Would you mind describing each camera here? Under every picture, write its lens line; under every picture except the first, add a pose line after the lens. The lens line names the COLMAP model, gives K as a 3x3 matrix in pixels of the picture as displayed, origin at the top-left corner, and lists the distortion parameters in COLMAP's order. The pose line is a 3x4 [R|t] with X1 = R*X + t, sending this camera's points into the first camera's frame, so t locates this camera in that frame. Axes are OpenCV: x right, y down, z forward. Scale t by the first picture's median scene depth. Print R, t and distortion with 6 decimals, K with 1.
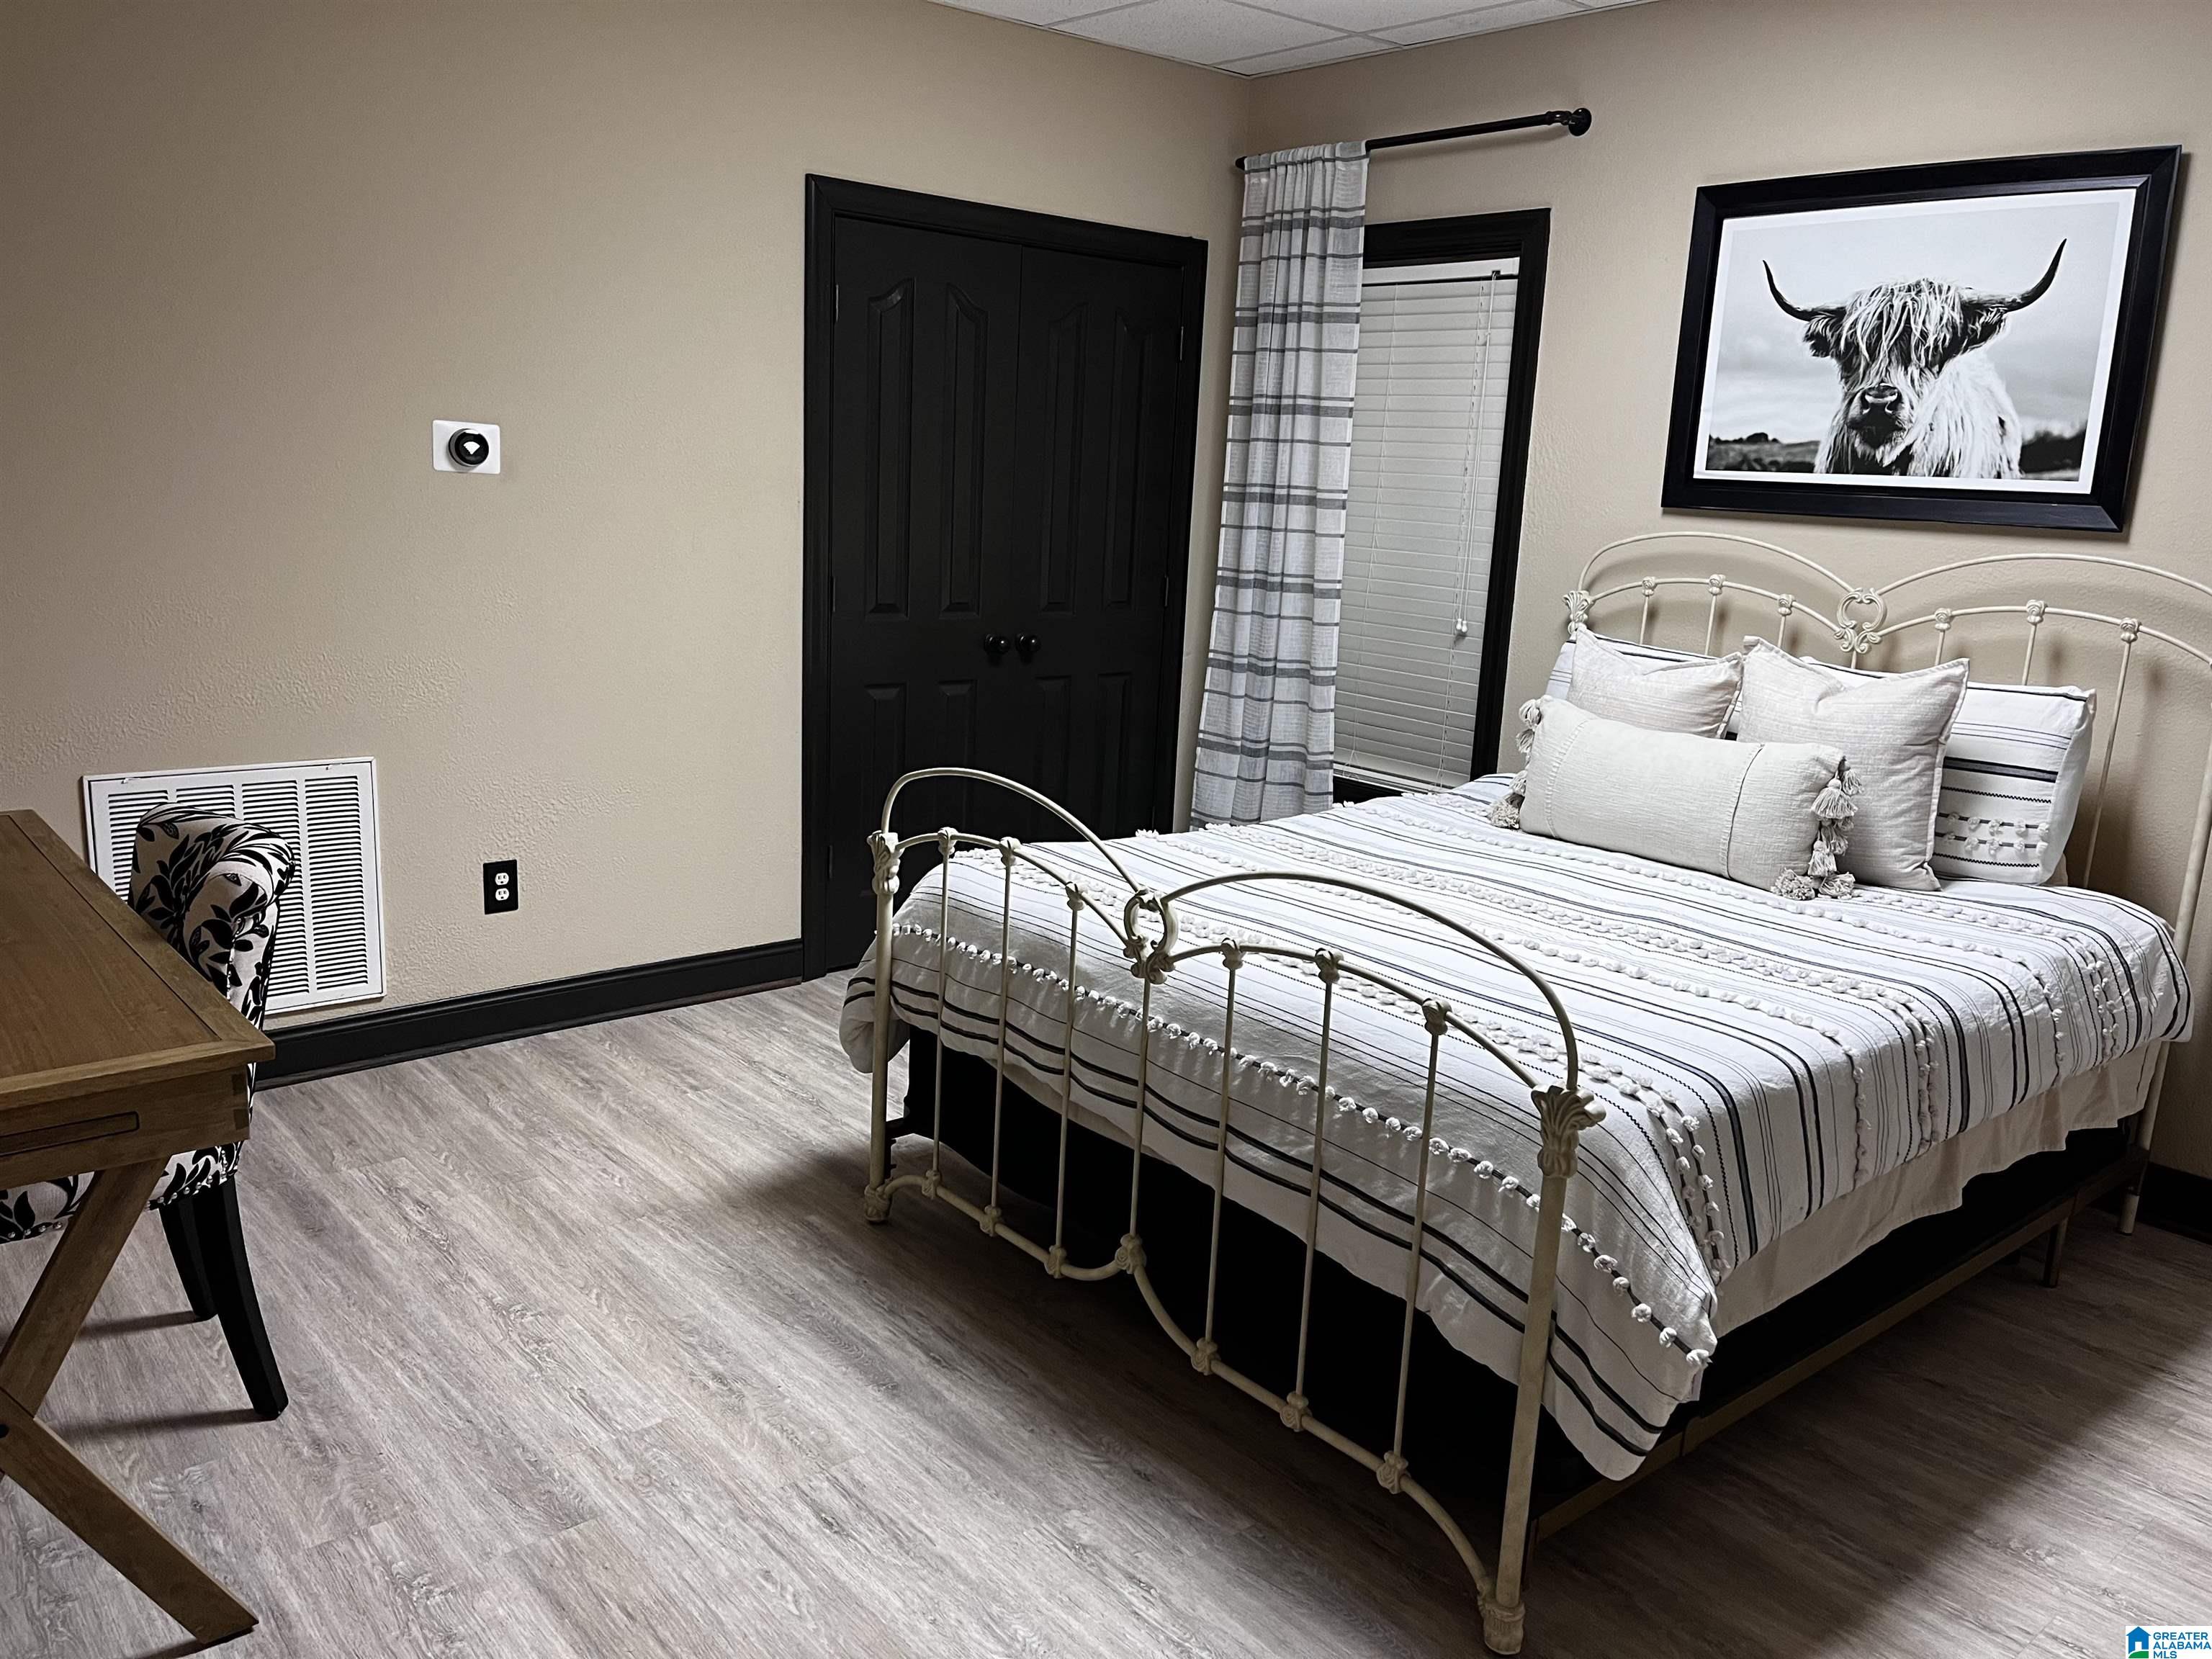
lens RADIAL K [[1689.1, 0, 1048.7], [0, 1689.1, 810.0], [0, 0, 1]] dist [0.052092, -0.082824]
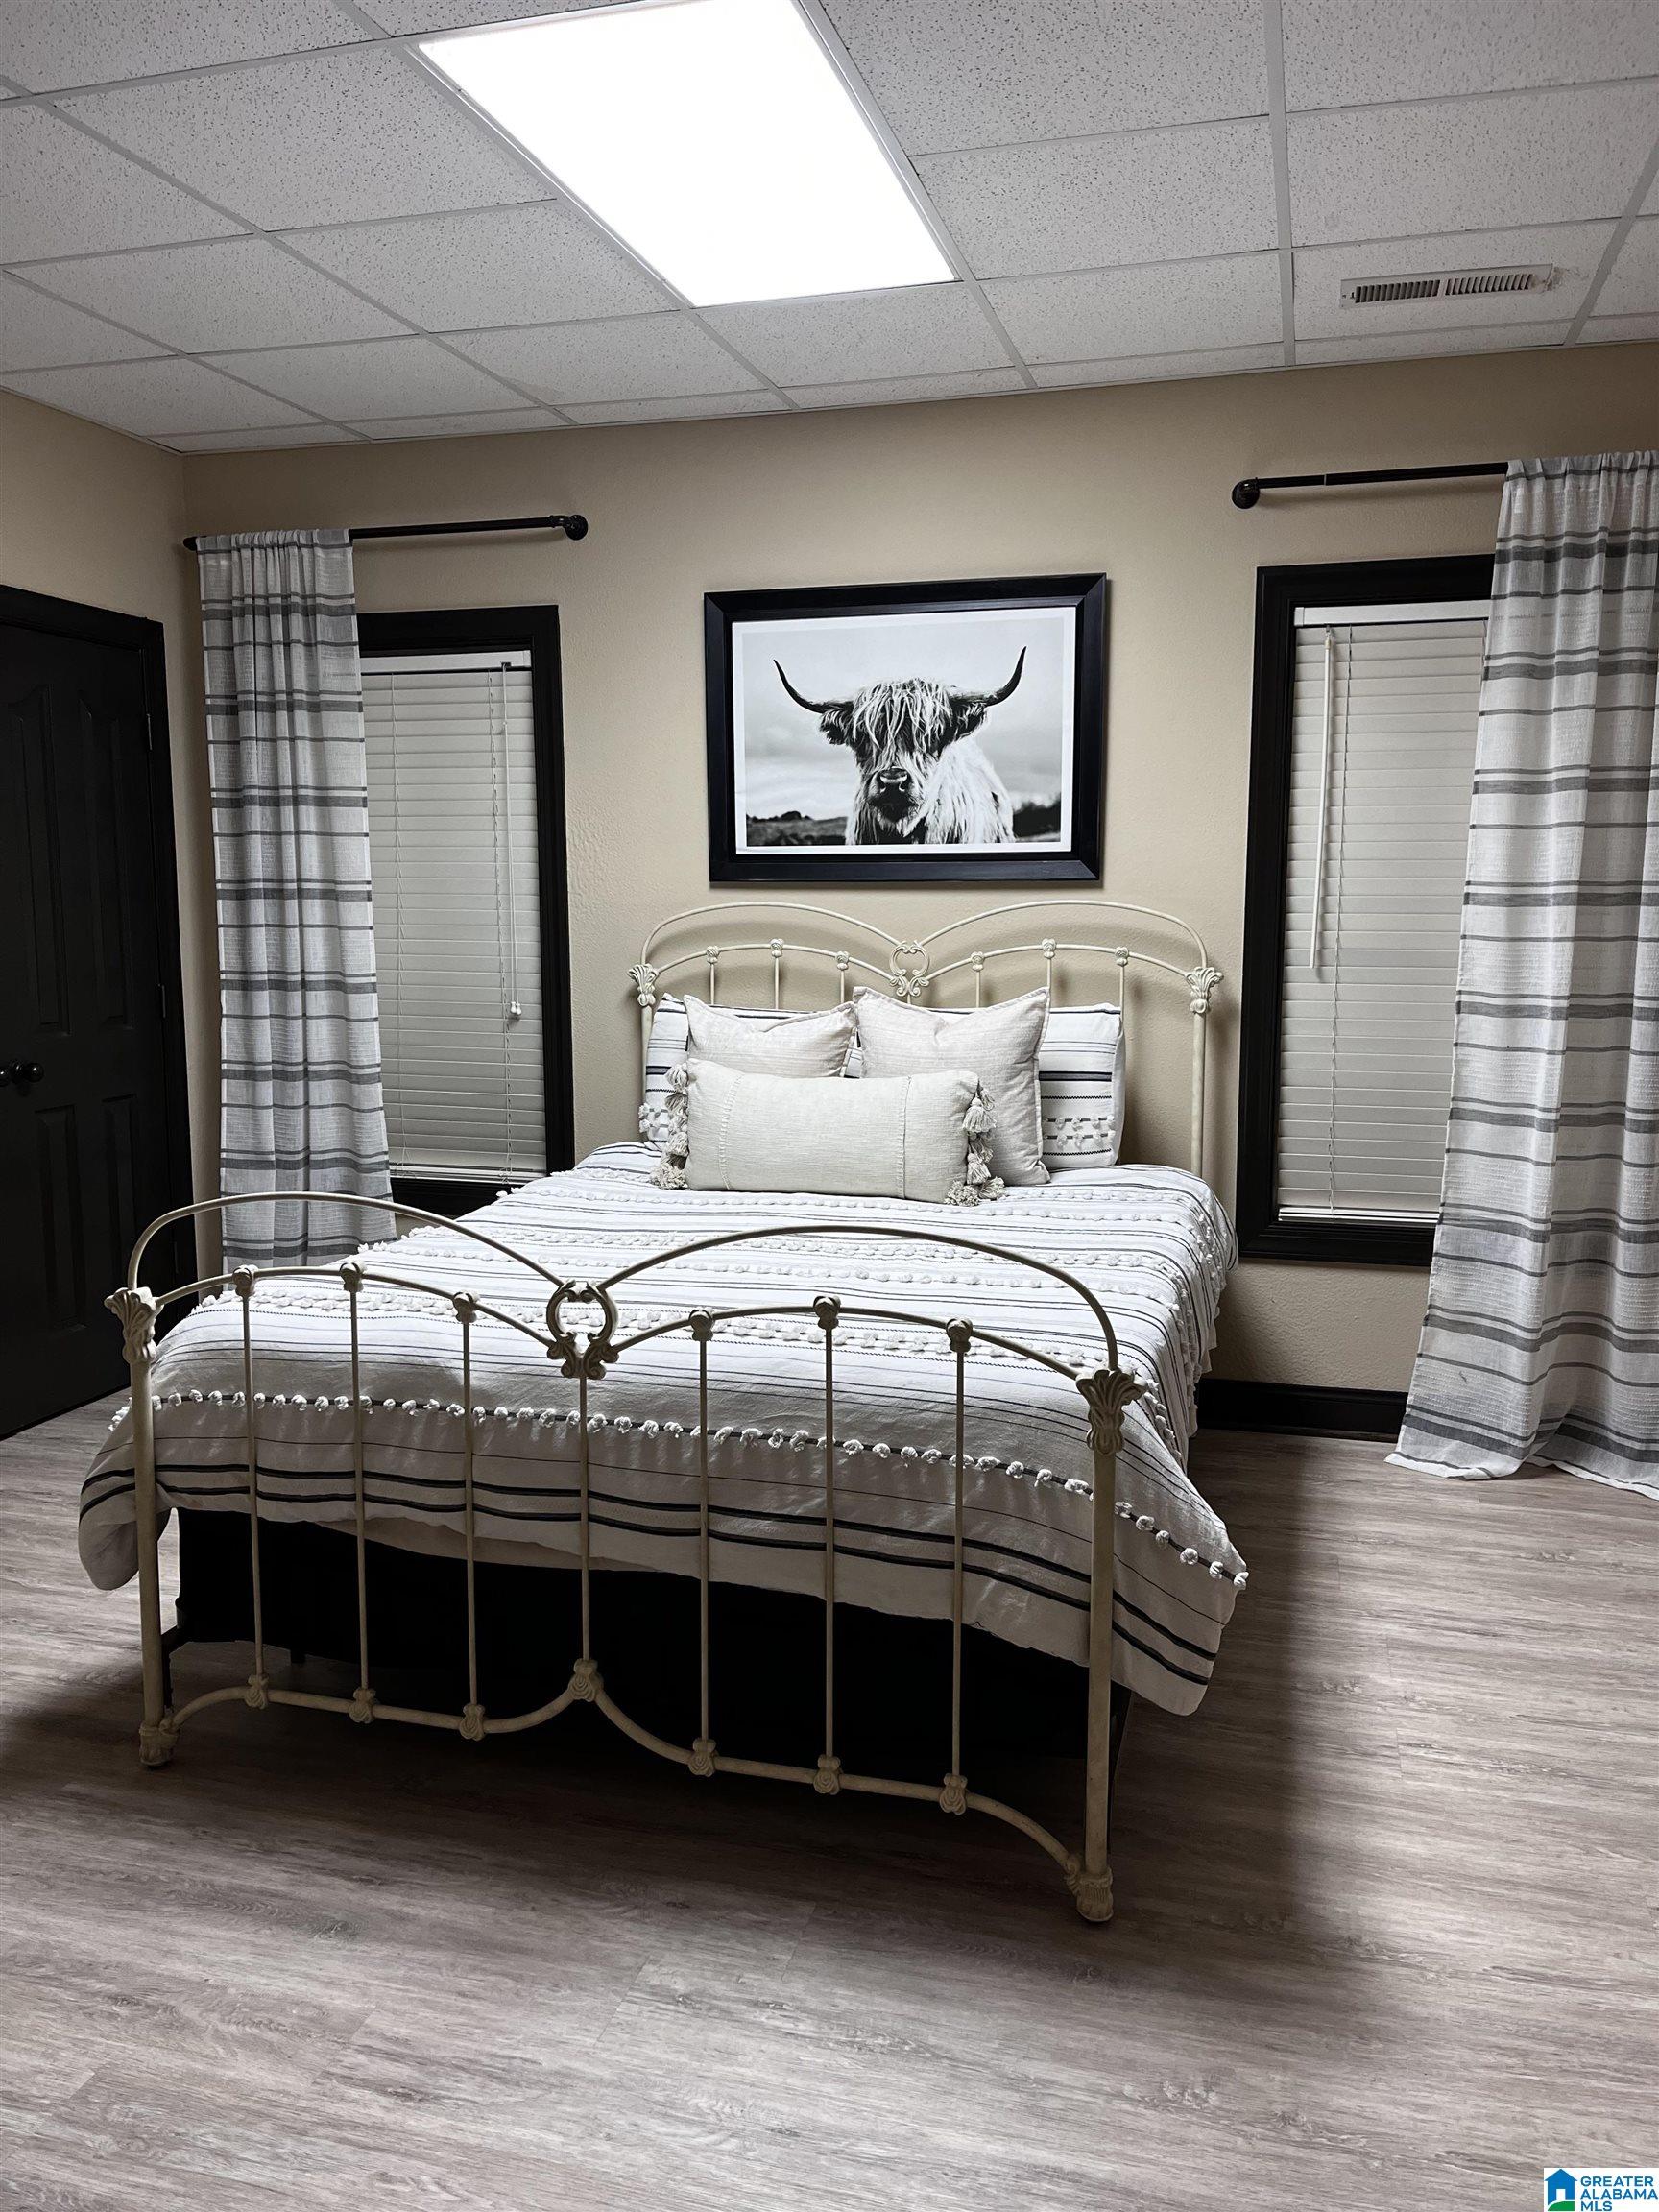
lens RADIAL K [[1689.1, 0, 846.5], [0, 1689.1, 1089.2], [0, 0, 1]] dist [0.052092, -0.082824]
pose [[0.819805, -0.111299, 0.561723, -0.253008], [0.151944, 0.988048, -0.025982, -0.008028], [-0.552117, 0.106651, 0.826917, 0.098429]]
